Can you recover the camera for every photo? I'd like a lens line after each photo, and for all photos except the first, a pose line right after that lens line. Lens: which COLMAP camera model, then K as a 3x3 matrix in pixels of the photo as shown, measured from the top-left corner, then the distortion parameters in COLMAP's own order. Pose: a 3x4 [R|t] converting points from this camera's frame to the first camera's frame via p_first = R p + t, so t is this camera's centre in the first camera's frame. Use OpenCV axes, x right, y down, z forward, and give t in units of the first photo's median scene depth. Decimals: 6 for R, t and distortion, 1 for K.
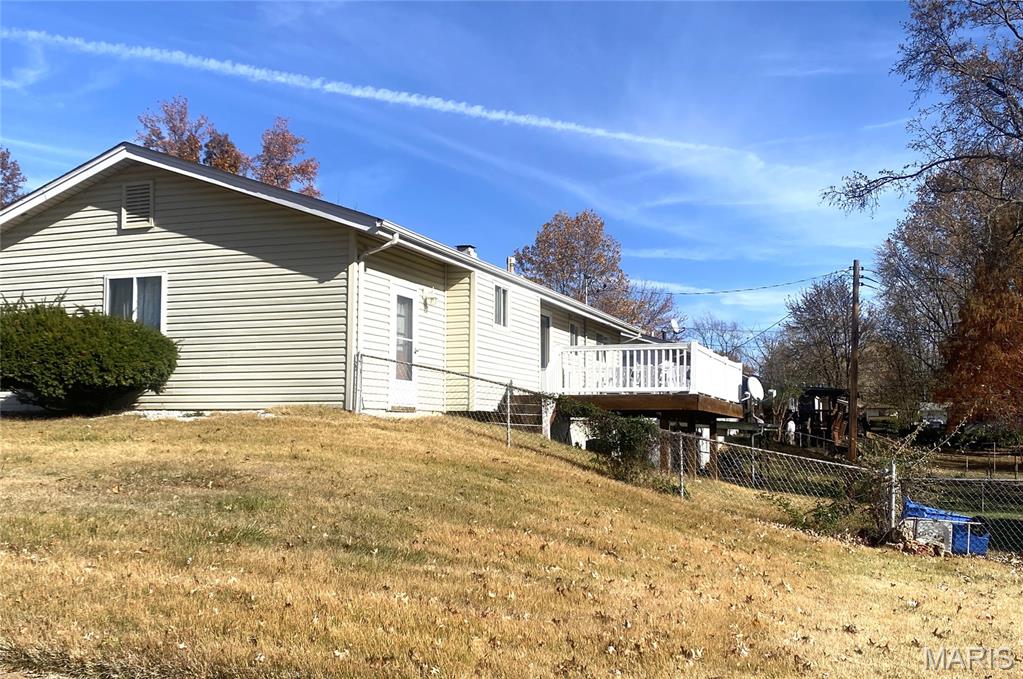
lens RADIAL K [[1010.3, 0, 511.5], [0, 1010.3, 339.5], [0, 0, 1]] dist [-0.003181, -0.003934]
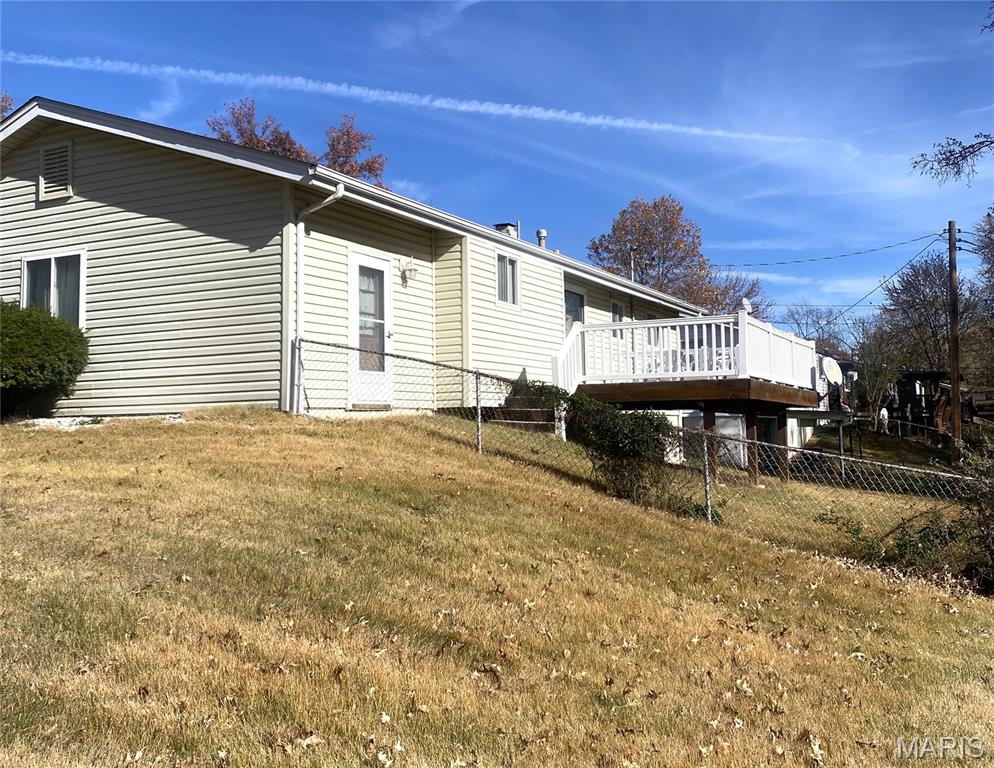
lens RADIAL K [[993.3, 0, 515.9], [0, 993.3, 310.3], [0, 0, 1]] dist [0.016026, -0.110914]
pose [[0.995292, -0.035745, -0.090085, 0.076052], [0.033428, 0.999074, -0.027103, 0.016089], [0.090970, 0.023964, 0.995565, 0.210948]]
